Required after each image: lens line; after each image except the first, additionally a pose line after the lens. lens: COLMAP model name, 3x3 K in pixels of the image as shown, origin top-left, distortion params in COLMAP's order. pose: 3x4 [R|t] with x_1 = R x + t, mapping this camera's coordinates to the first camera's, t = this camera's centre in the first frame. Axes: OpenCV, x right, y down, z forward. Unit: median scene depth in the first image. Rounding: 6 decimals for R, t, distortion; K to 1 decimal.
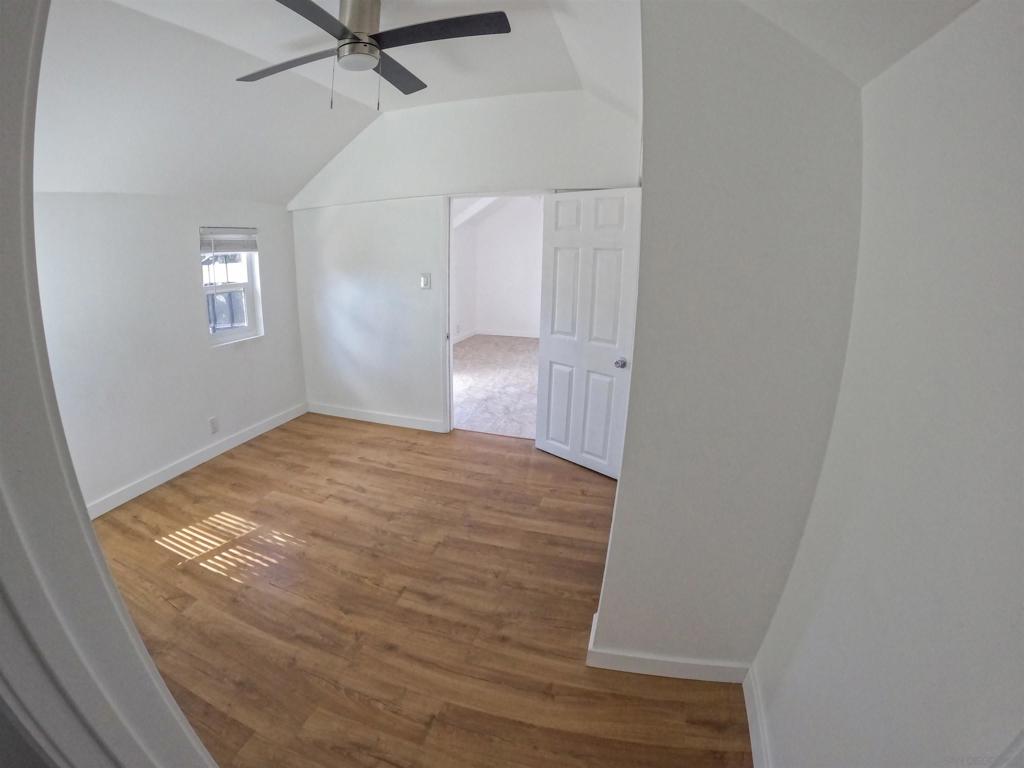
lens RADIAL K [[447.9, 0, 512.0], [0, 447.9, 384.0], [0, 0, 1]] dist [-0.196378, 0.035935]
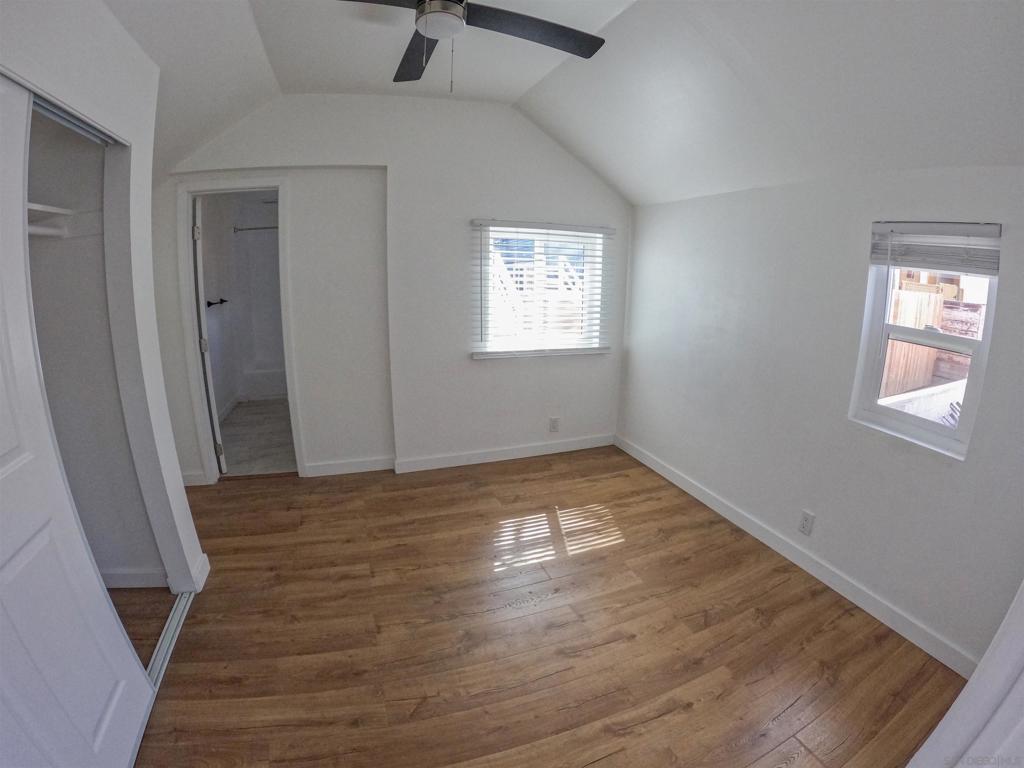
lens RADIAL K [[447.9, 0, 512.0], [0, 447.9, 384.0], [0, 0, 1]] dist [-0.196378, 0.035935]
pose [[-0.823503, 0.121315, -0.554189, -0.007898], [-0.164745, 0.883633, 0.438237, -0.404449], [0.542864, 0.452190, -0.707688, 1.448476]]
